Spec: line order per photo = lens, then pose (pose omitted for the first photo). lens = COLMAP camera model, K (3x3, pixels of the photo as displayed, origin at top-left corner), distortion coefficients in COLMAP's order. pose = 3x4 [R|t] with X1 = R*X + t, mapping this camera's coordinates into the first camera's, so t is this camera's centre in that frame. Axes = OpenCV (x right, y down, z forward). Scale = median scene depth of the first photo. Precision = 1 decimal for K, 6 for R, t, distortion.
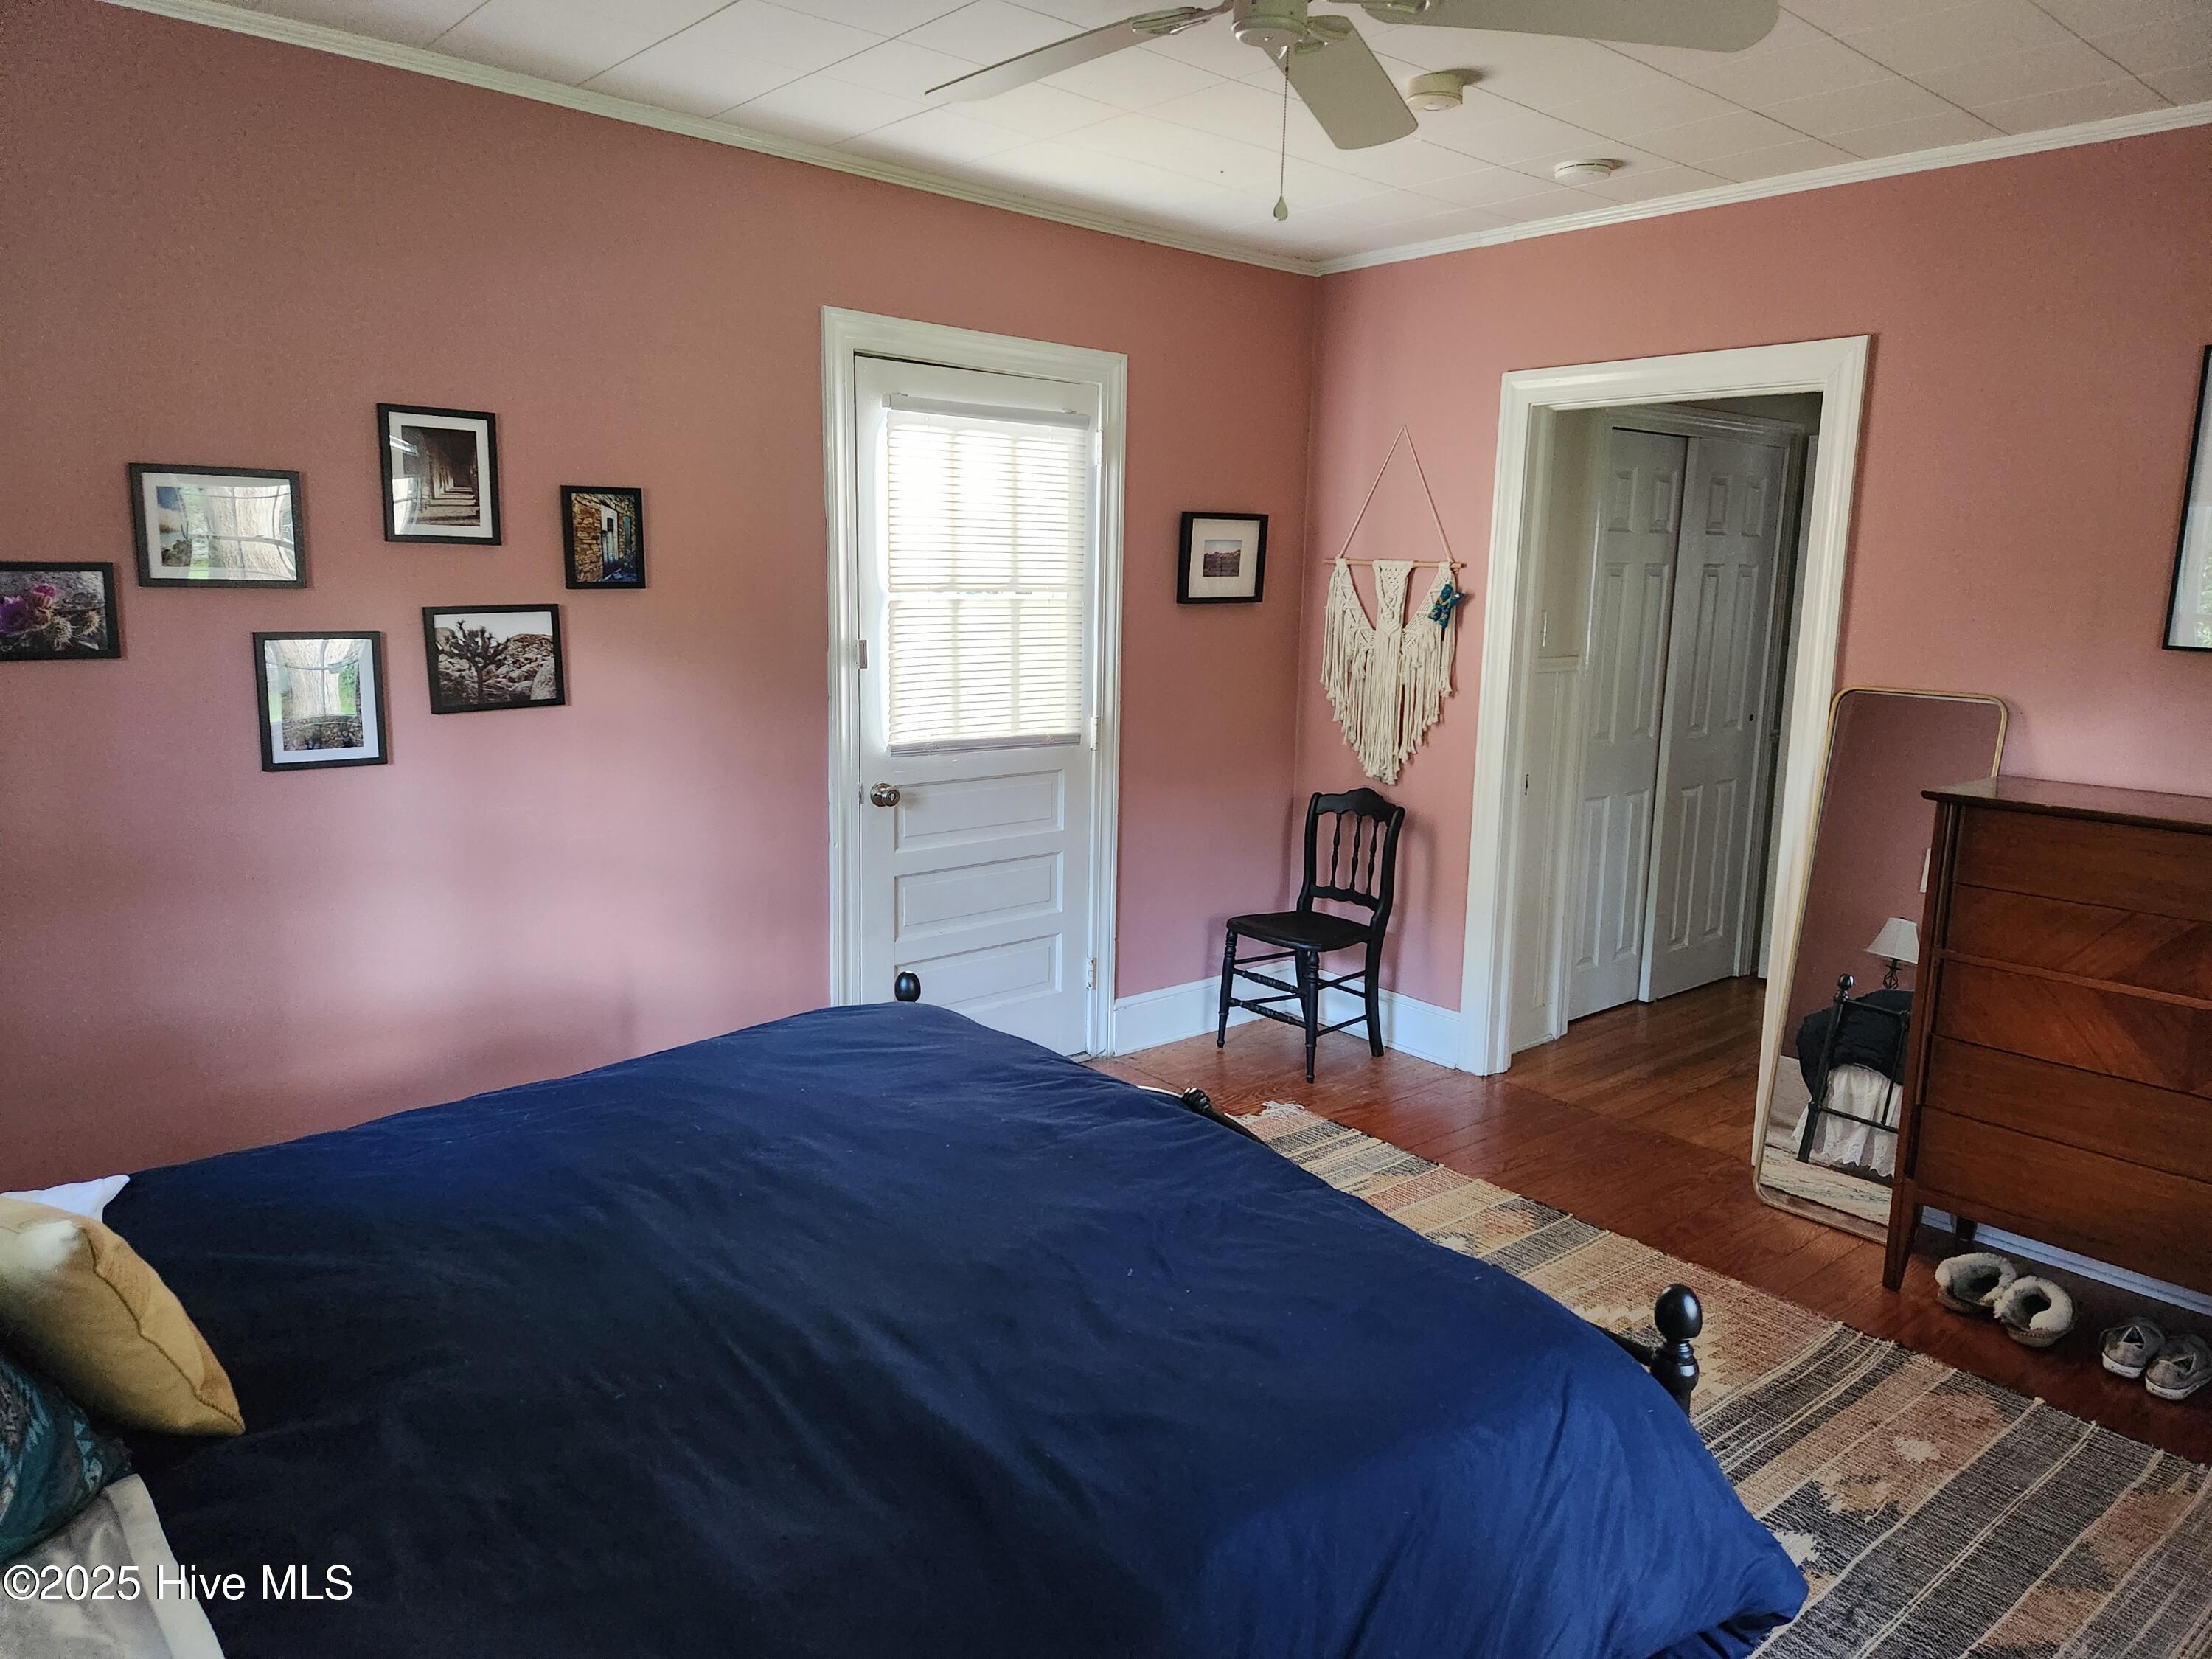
lens RADIAL K [[1483.2, 0, 1088.4], [0, 1483.2, 820.1], [0, 0, 1]] dist [0.055675, -0.050566]
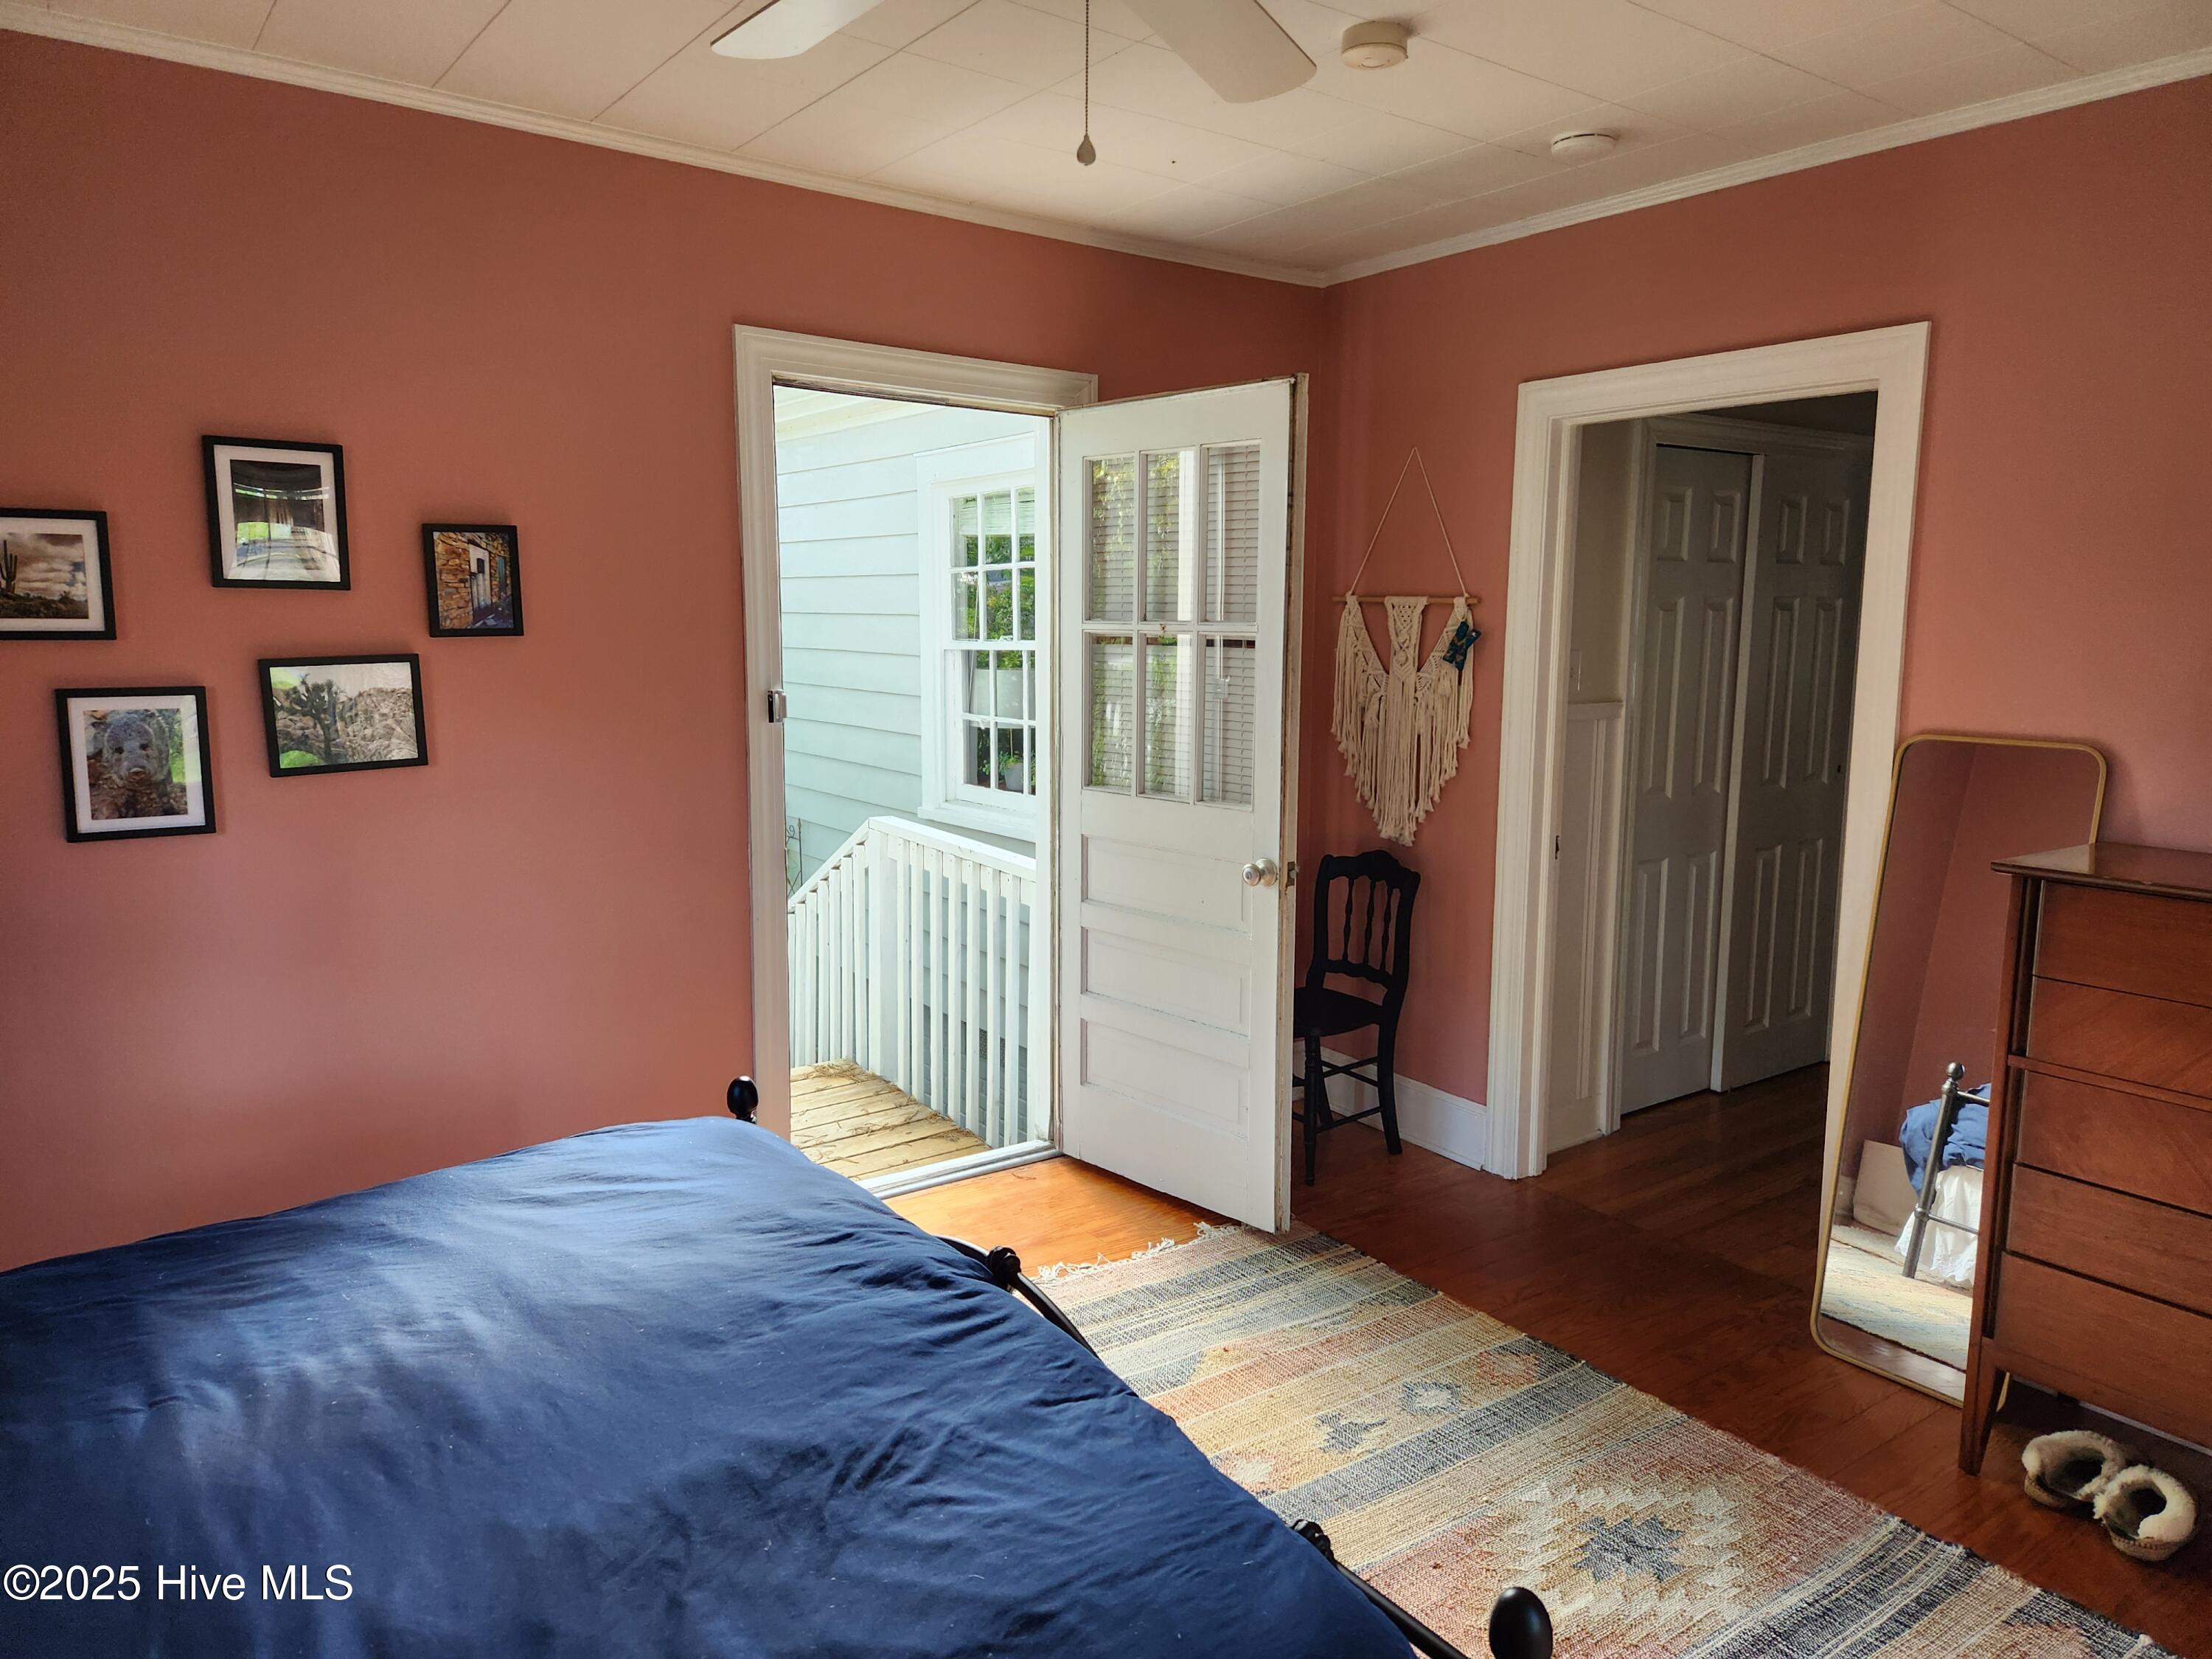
lens RADIAL K [[1483.2, 0, 1109.0], [0, 1483.2, 818.6], [0, 0, 1]] dist [0.055675, -0.050566]
pose [[0.997031, -0.002766, -0.076947, 0.128236], [0.000196, 0.999442, -0.033390, -0.014882], [0.076996, 0.033276, 0.996476, 0.133299]]
